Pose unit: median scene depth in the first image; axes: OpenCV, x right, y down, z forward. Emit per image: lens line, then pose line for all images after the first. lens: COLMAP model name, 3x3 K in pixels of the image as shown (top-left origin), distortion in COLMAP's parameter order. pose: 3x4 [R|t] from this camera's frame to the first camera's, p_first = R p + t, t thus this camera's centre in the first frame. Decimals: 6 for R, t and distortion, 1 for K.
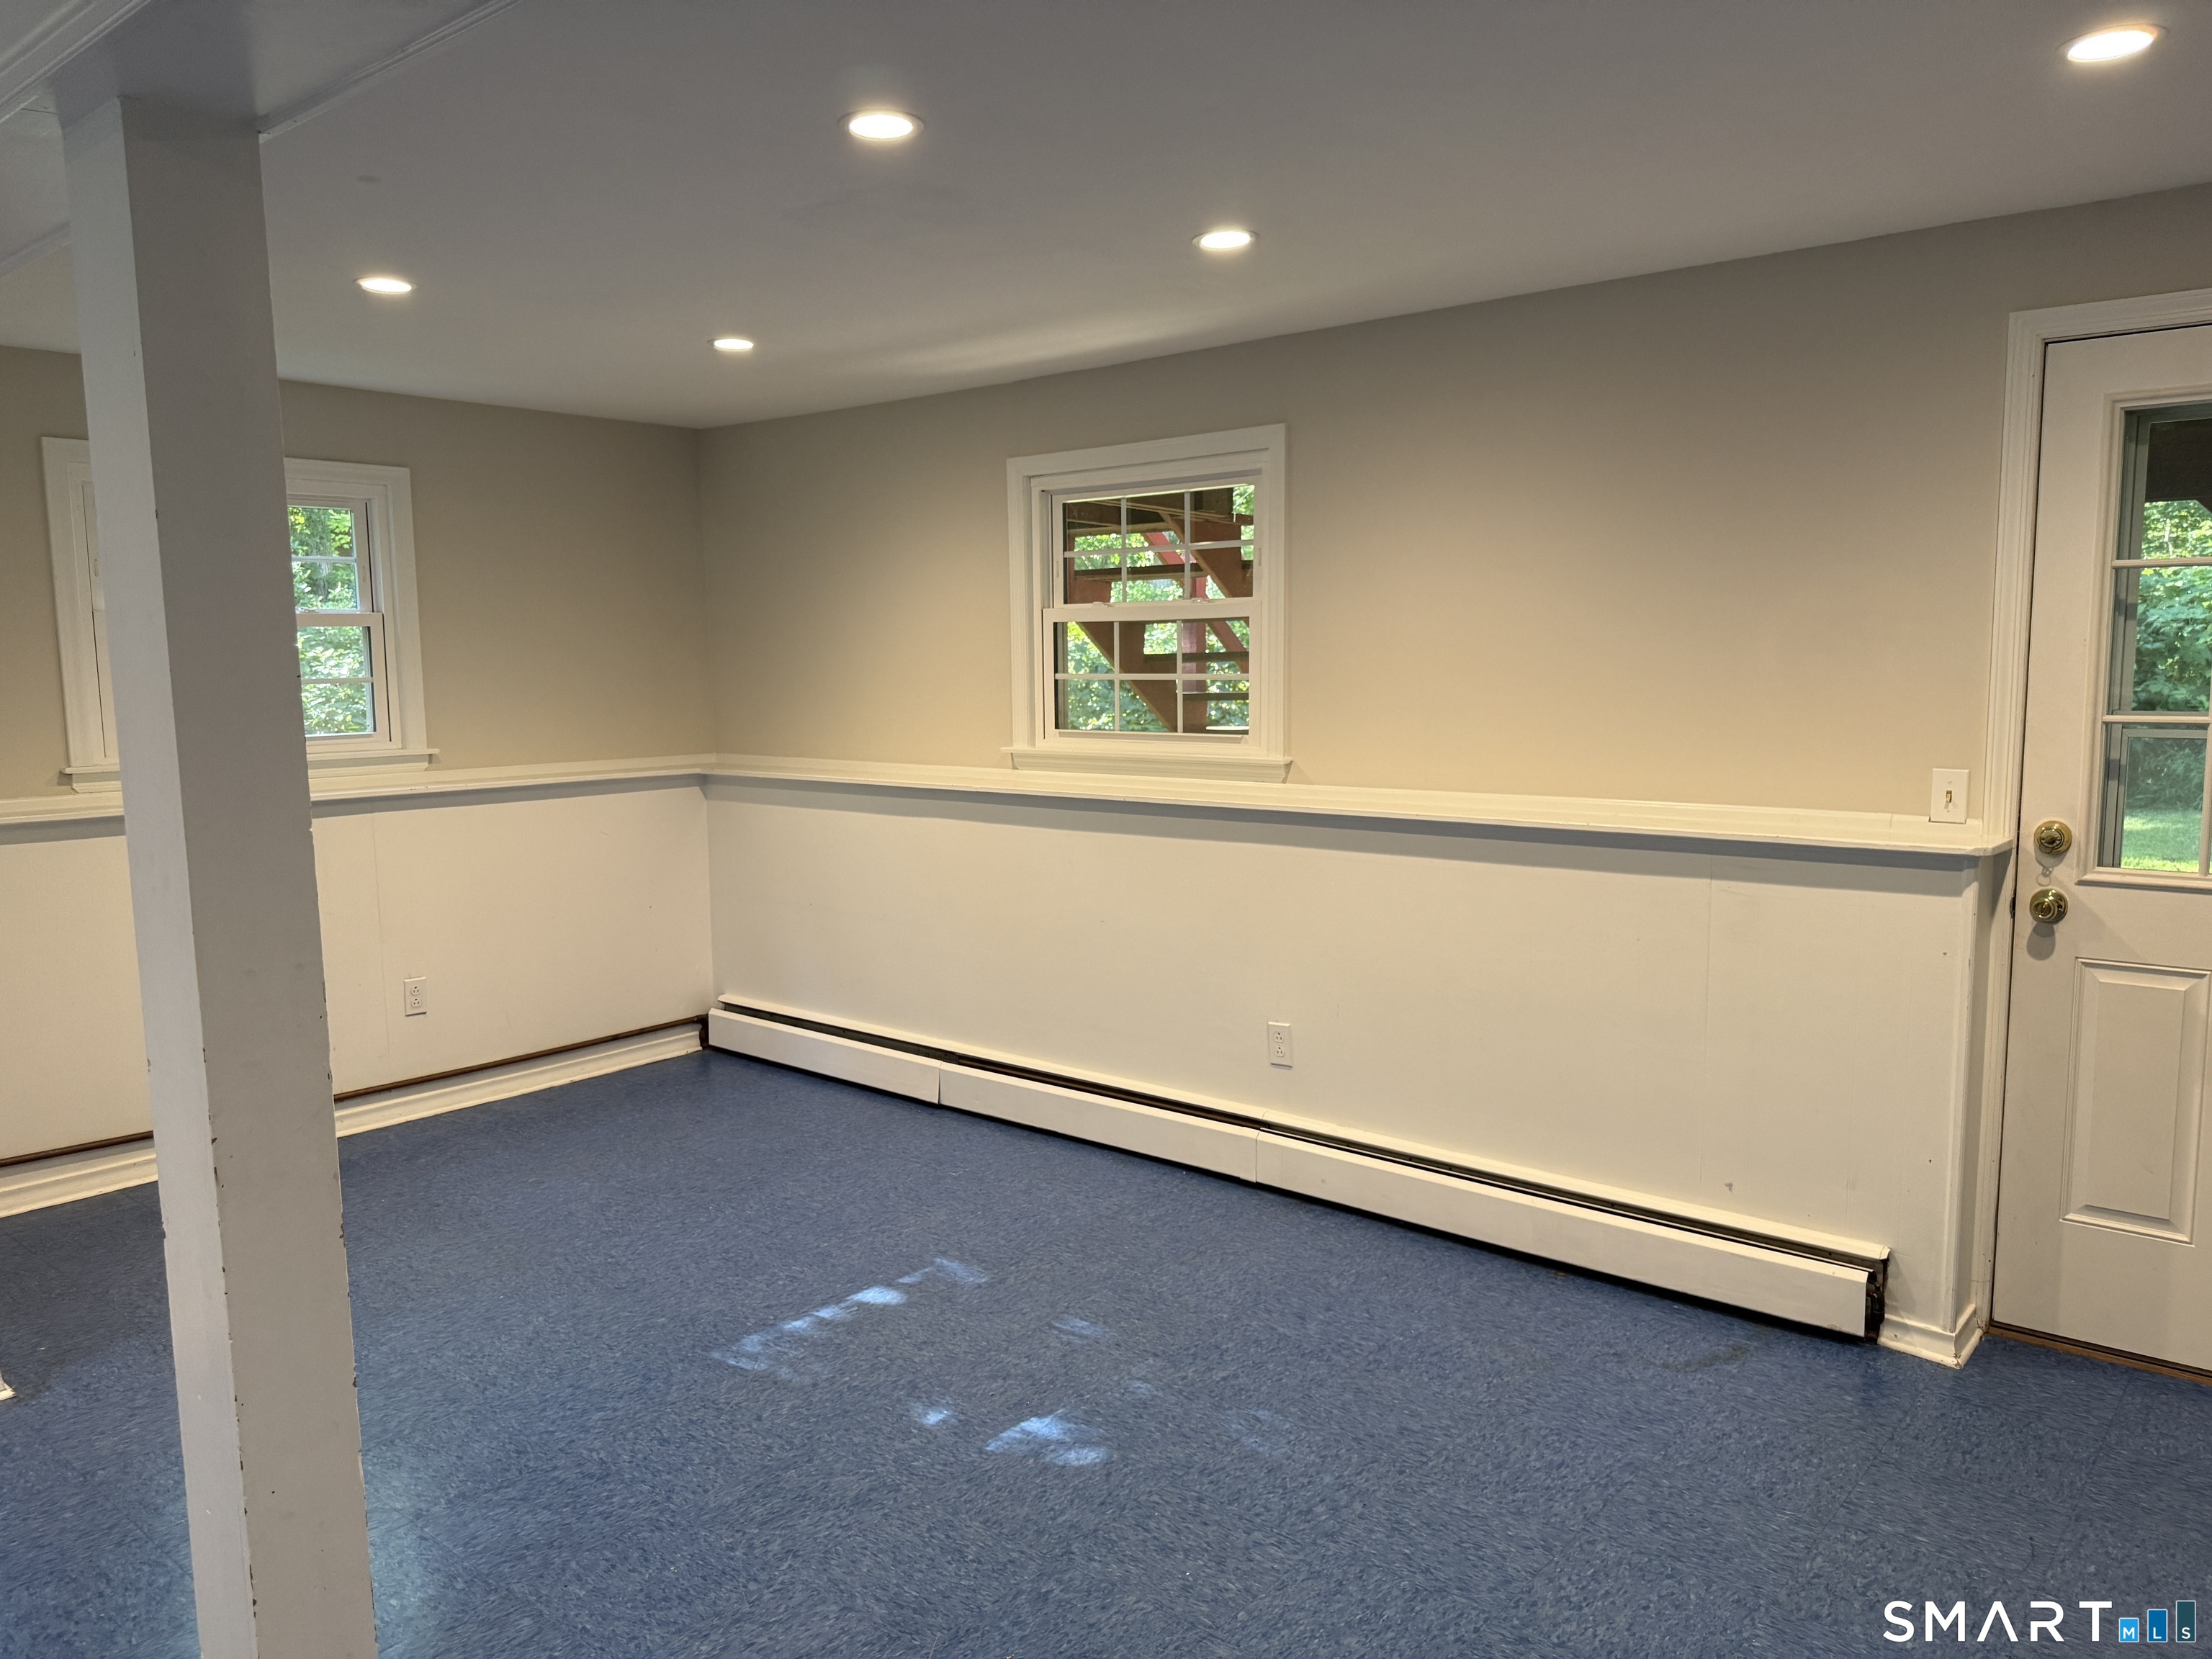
lens RADIAL K [[1571.5, 0, 1106.0], [0, 1571.5, 829.5], [0, 0, 1]] dist [0.095504, -0.127929]
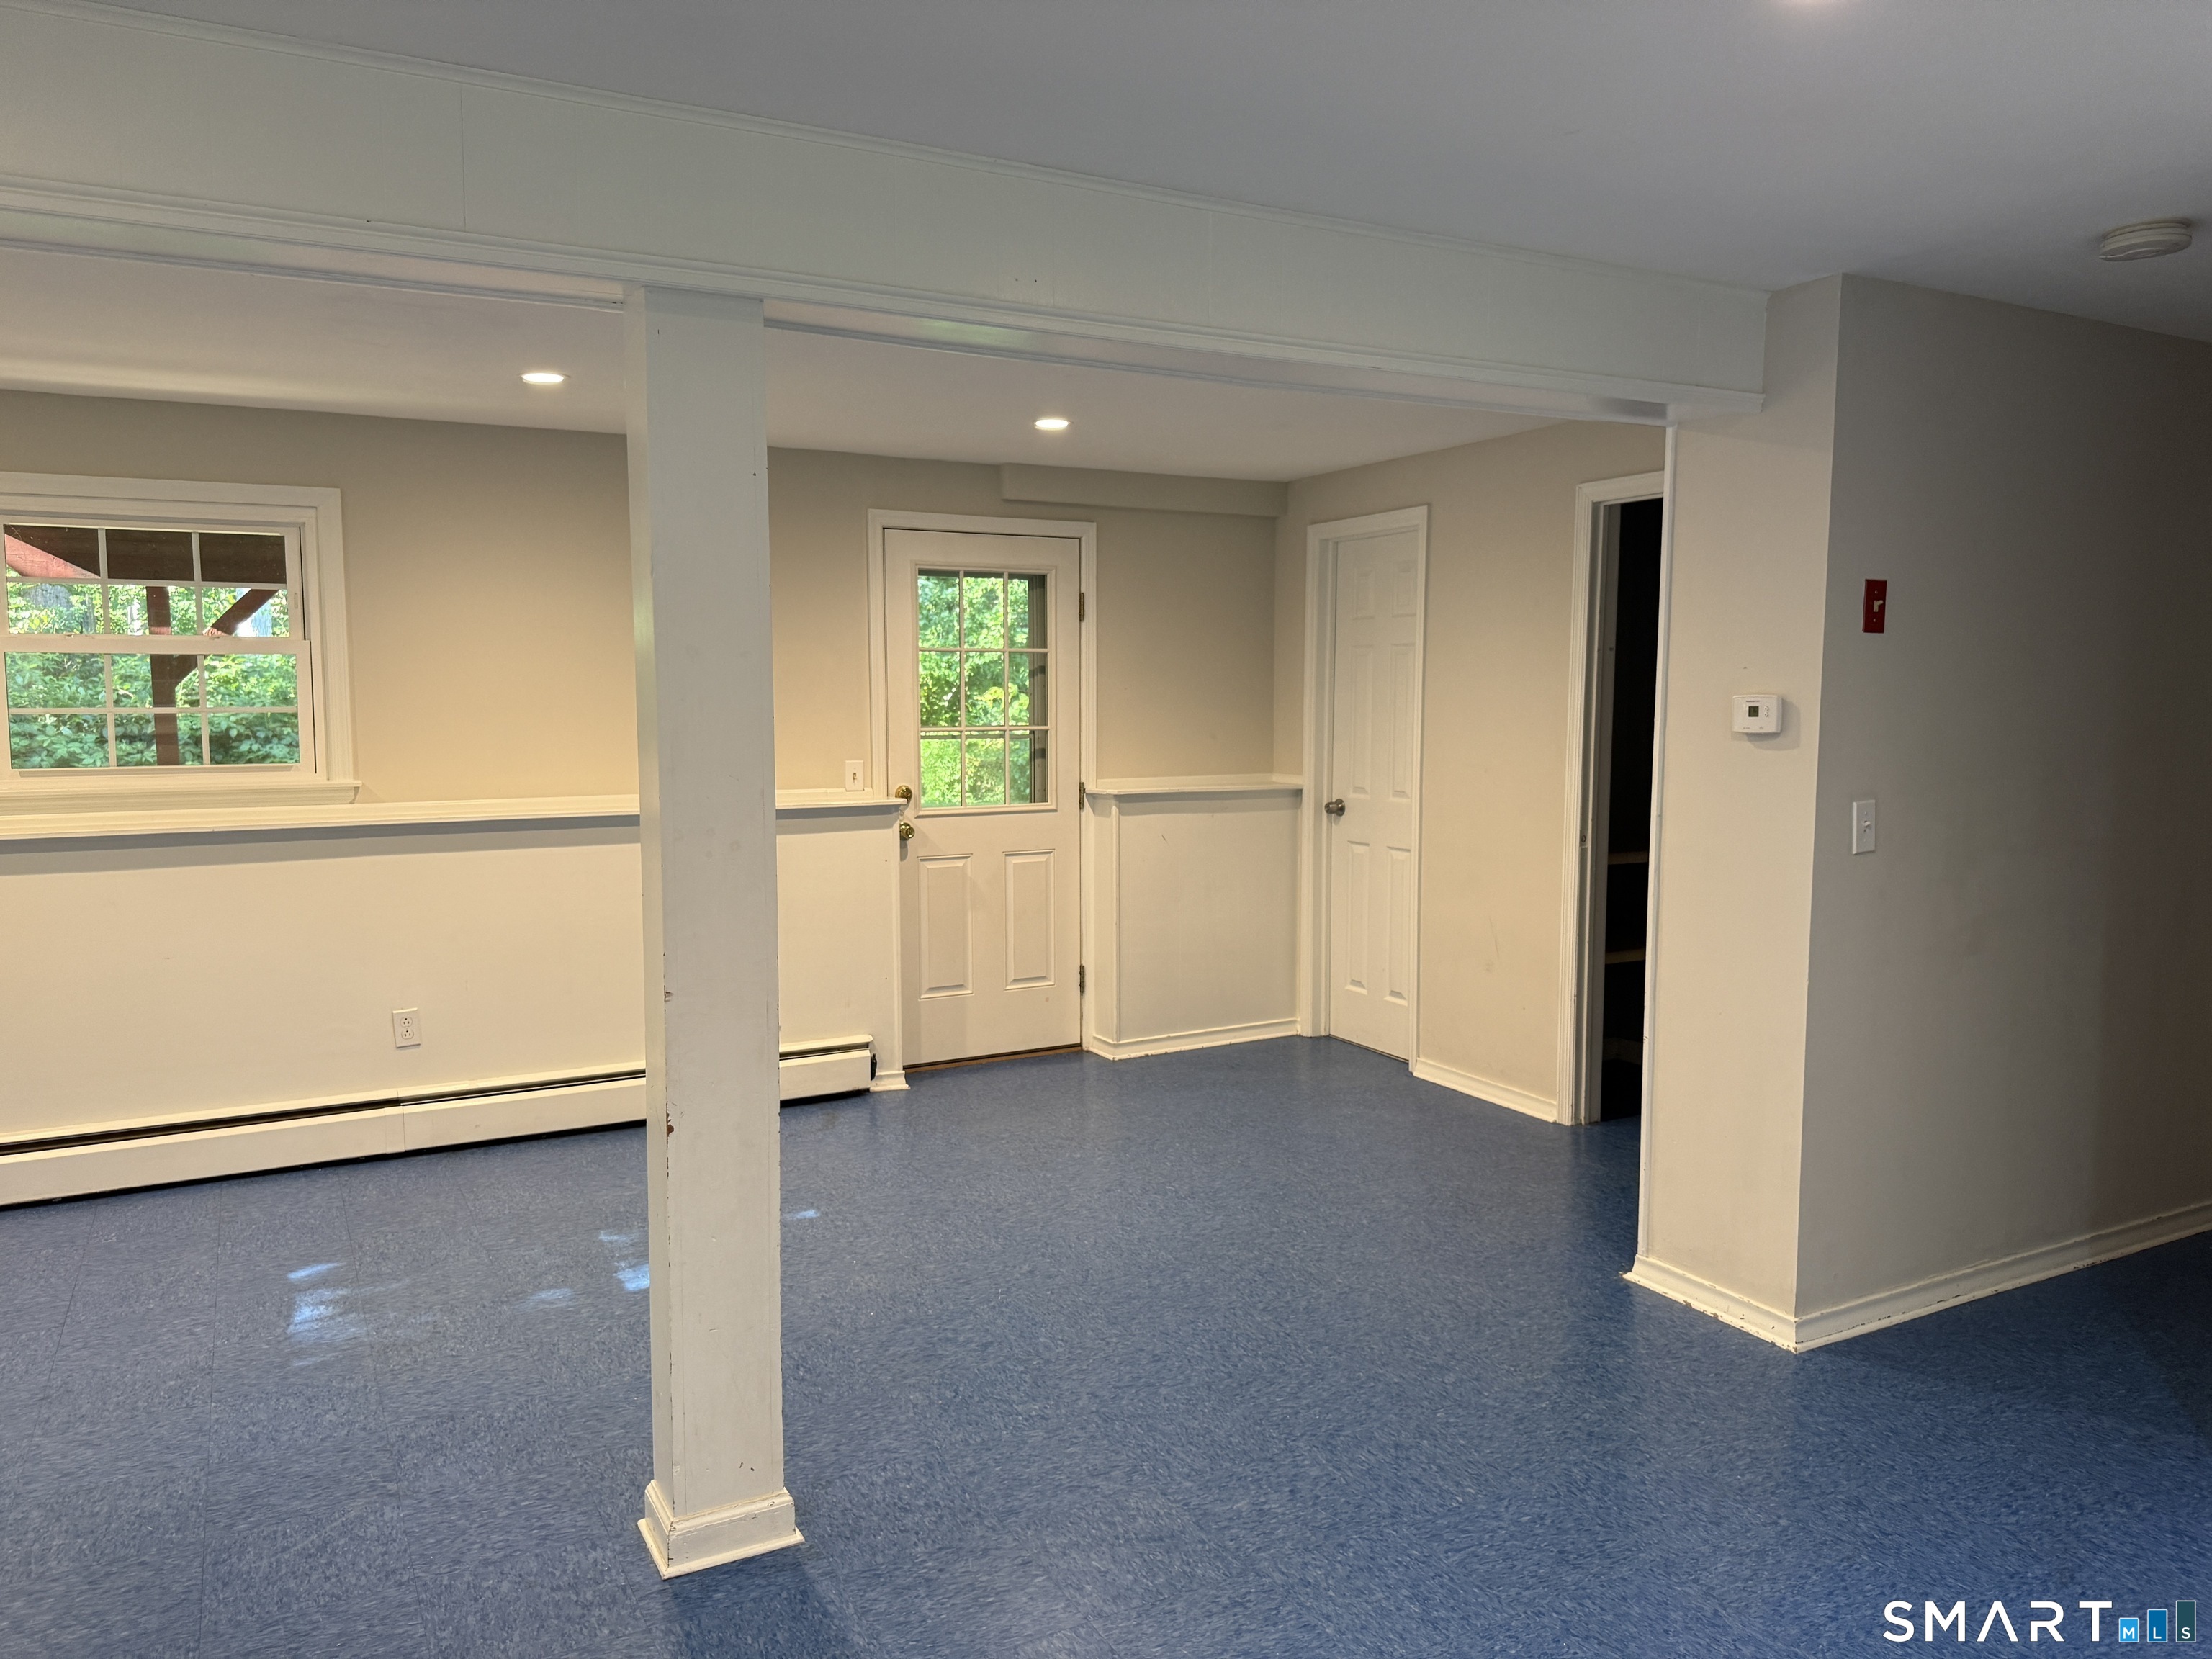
lens RADIAL K [[1571.5, 0, 1106.0], [0, 1571.5, 829.5], [0, 0, 1]] dist [0.095504, -0.127929]
pose [[0.356898, -0.071136, 0.931431, -0.983026], [0.102363, 0.994070, 0.036697, 0.002583], [-0.928518, 0.082247, 0.362063, 0.116736]]
